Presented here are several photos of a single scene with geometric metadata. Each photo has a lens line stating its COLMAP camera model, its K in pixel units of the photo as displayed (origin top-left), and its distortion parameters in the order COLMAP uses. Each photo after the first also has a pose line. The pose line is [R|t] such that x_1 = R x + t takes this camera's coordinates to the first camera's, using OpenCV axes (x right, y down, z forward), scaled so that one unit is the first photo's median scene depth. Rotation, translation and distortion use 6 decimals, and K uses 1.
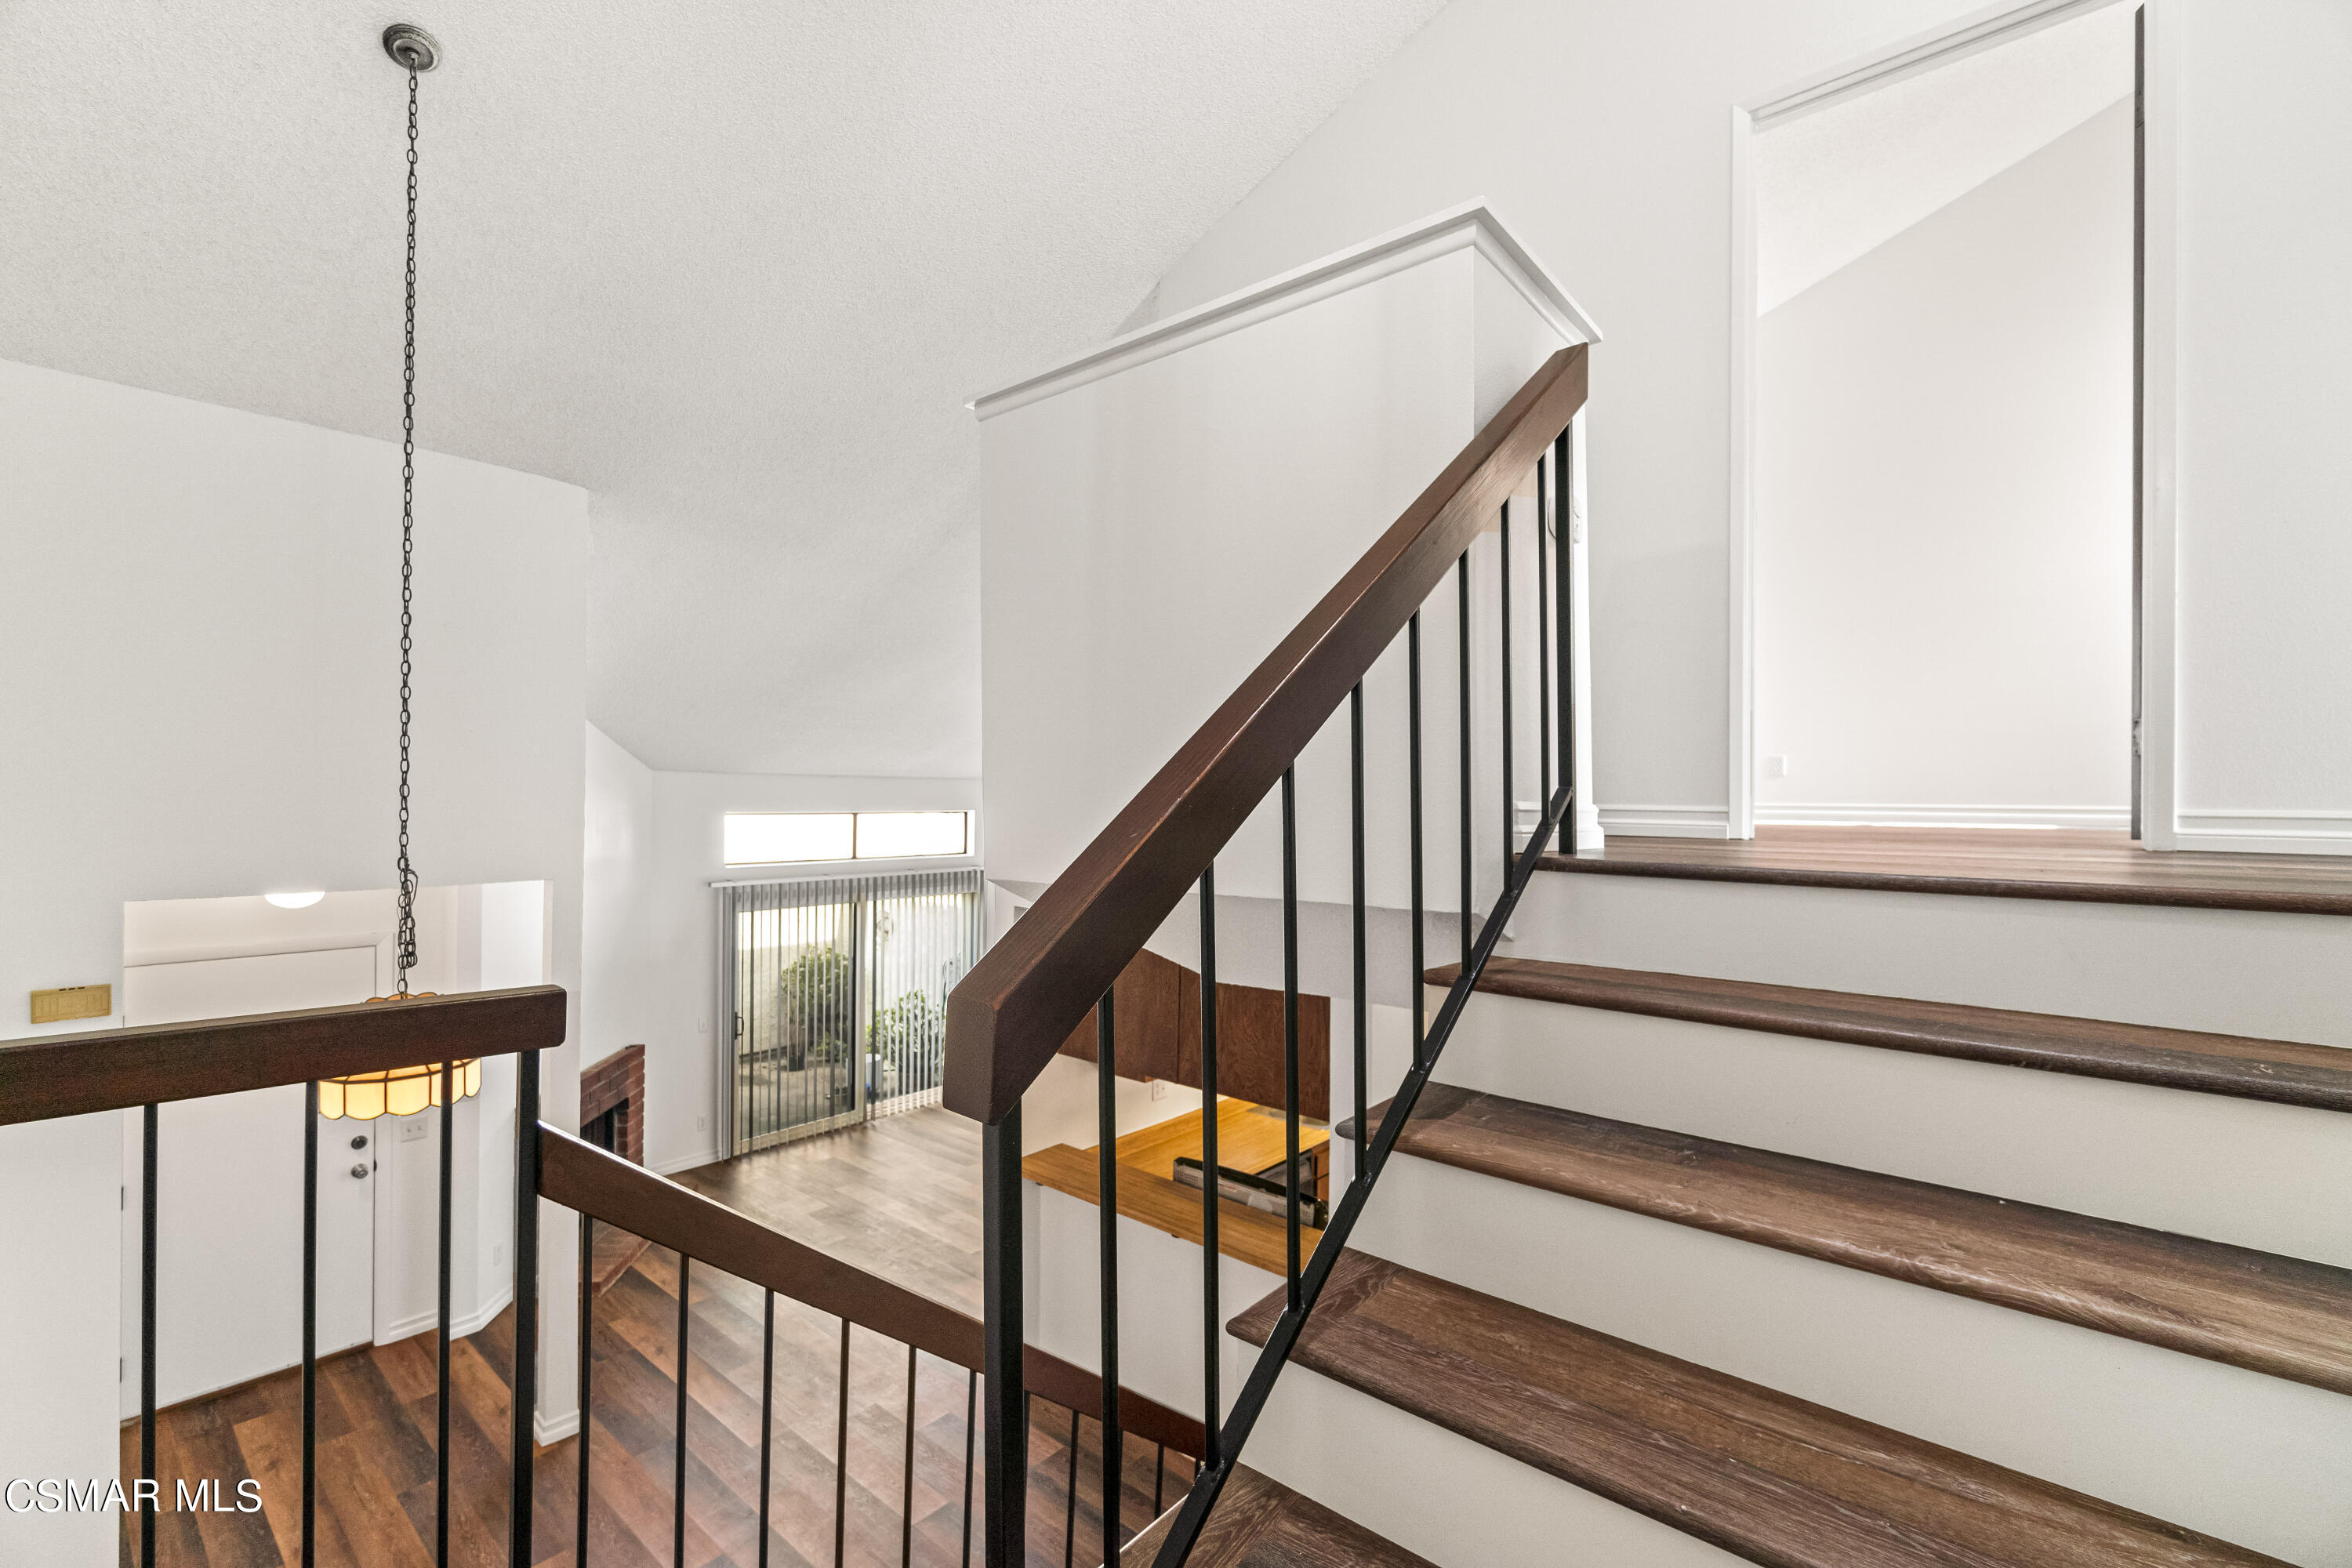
lens RADIAL K [[1024.7, 0, 1161.5], [0, 1024.7, 799.0], [0, 0, 1]] dist [0.001350, -0.004709]
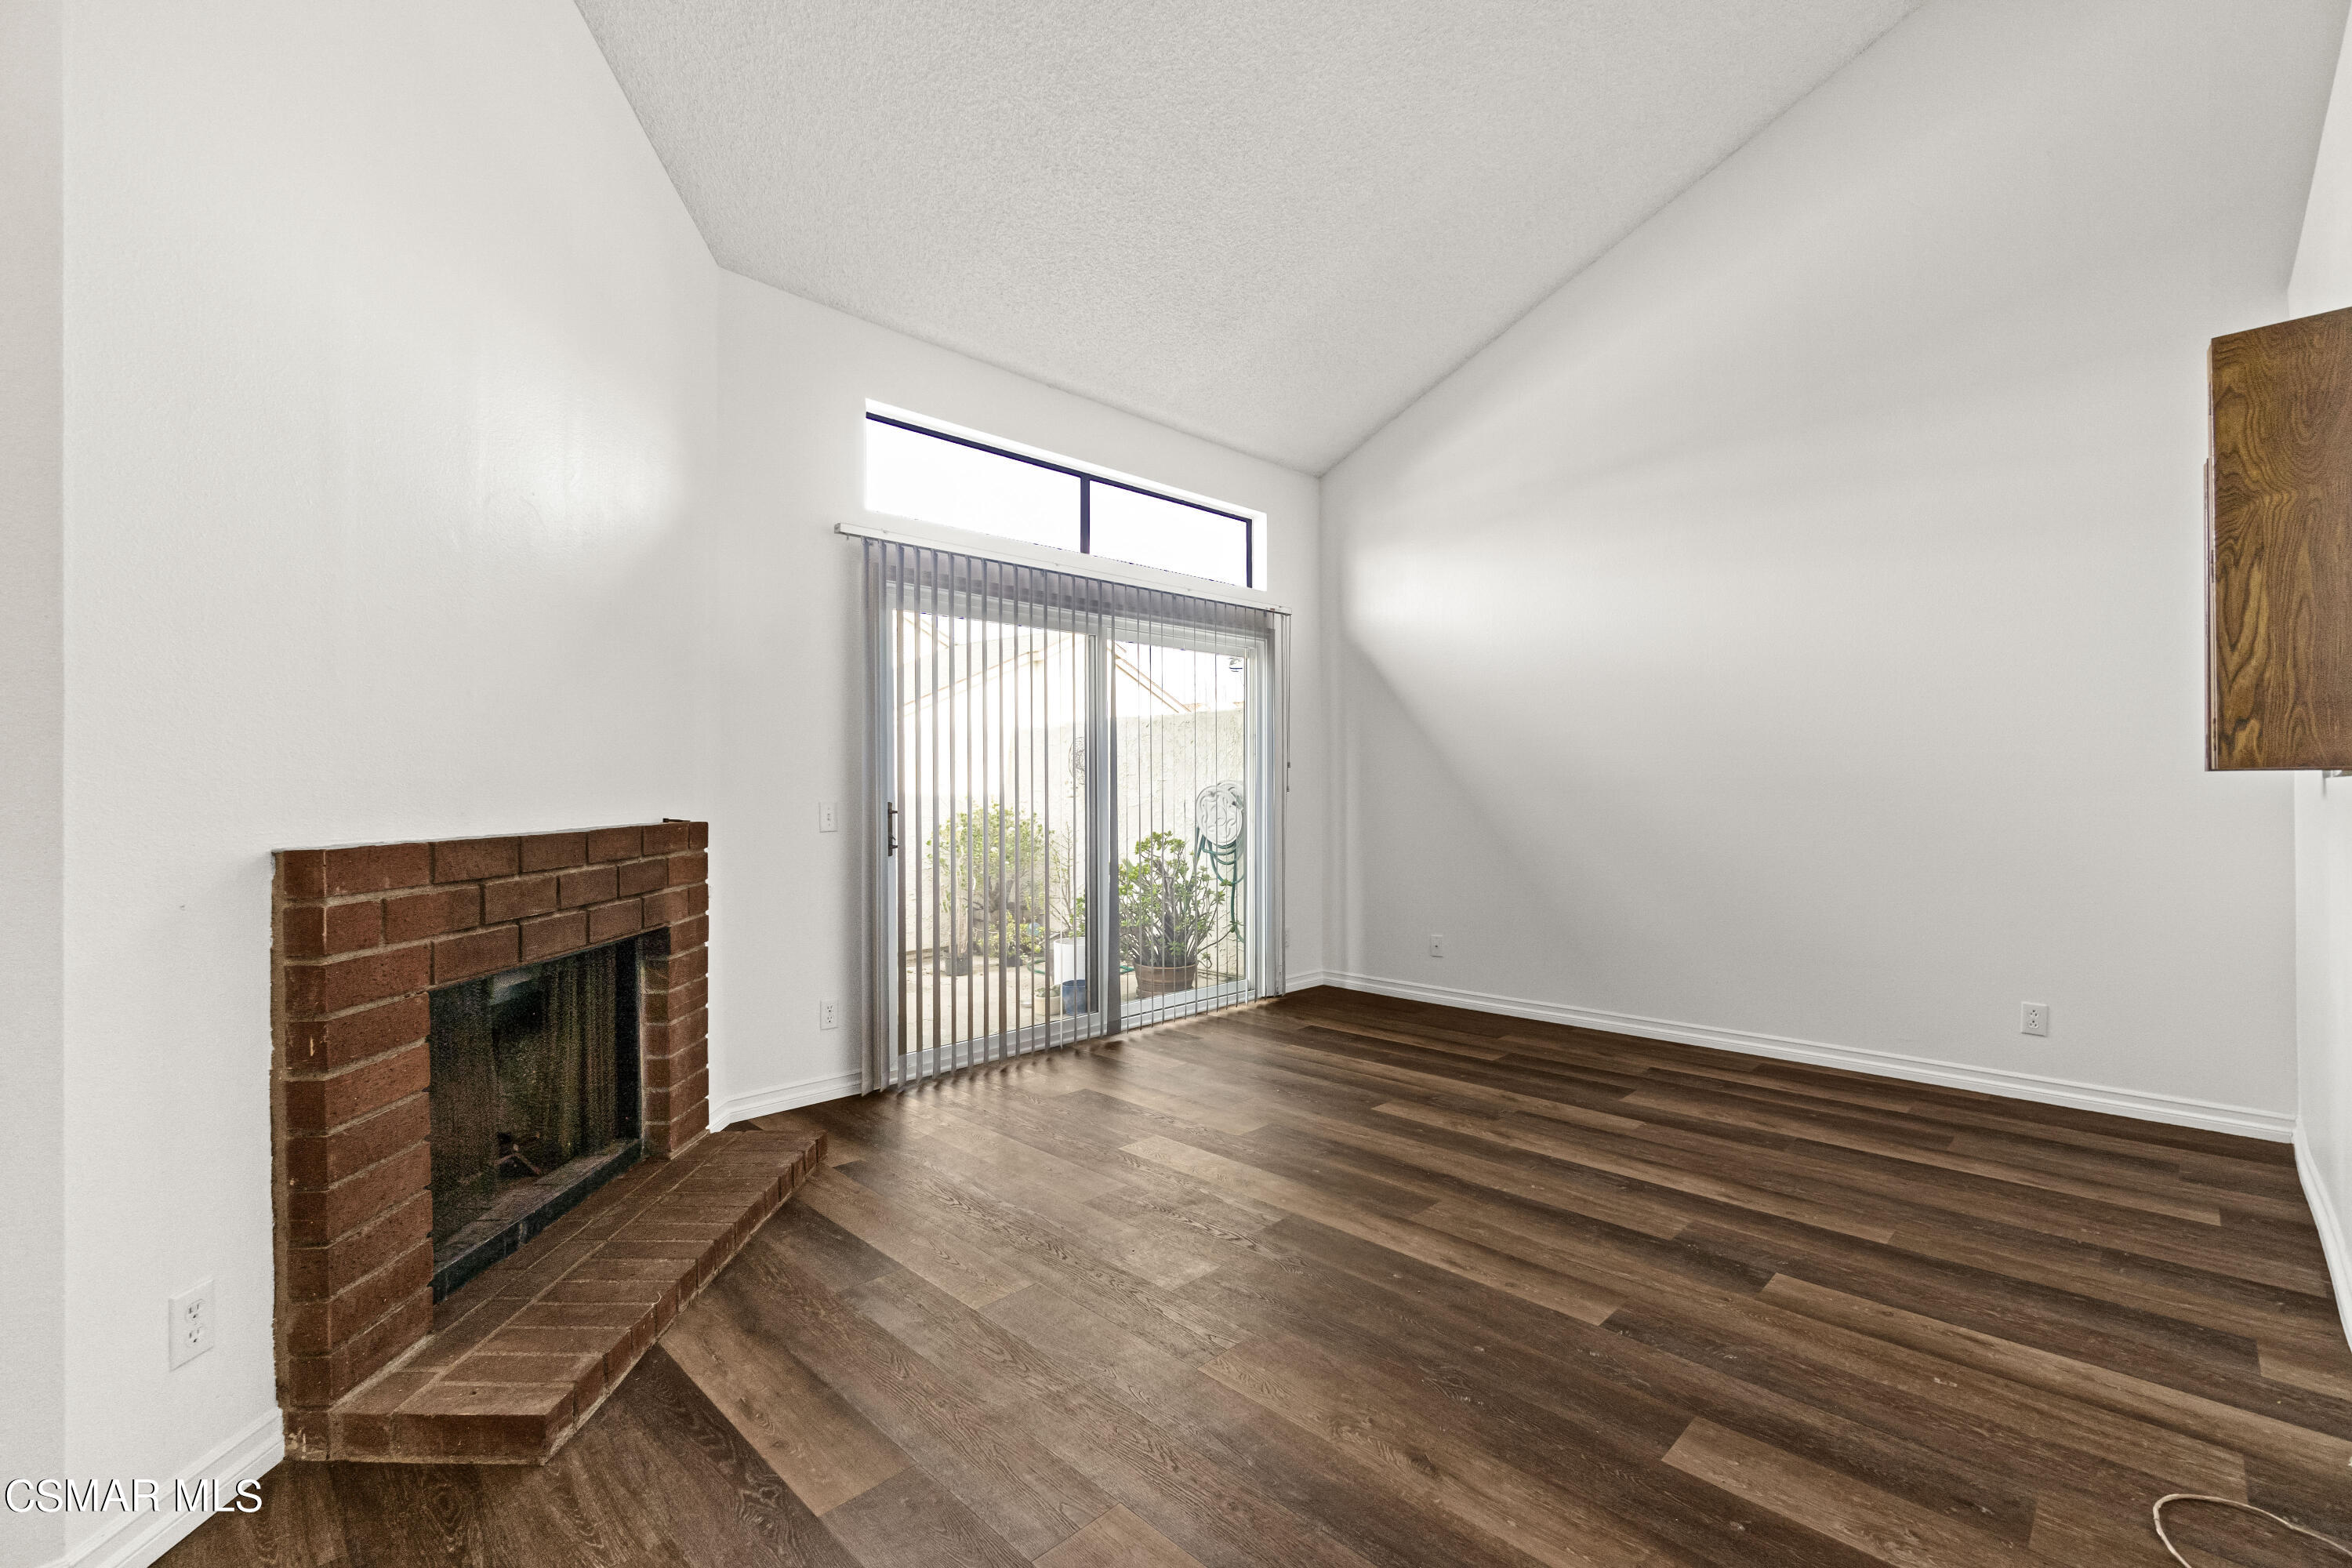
lens RADIAL K [[1024.7, 0, 1161.5], [0, 1024.7, 799.0], [0, 0, 1]] dist [0.001350, -0.004709]
pose [[0.996334, -0.004595, -0.085428, -0.256458], [0.006189, 0.999811, 0.018408, 0.214362], [0.085328, -0.018869, 0.996174, 0.546318]]
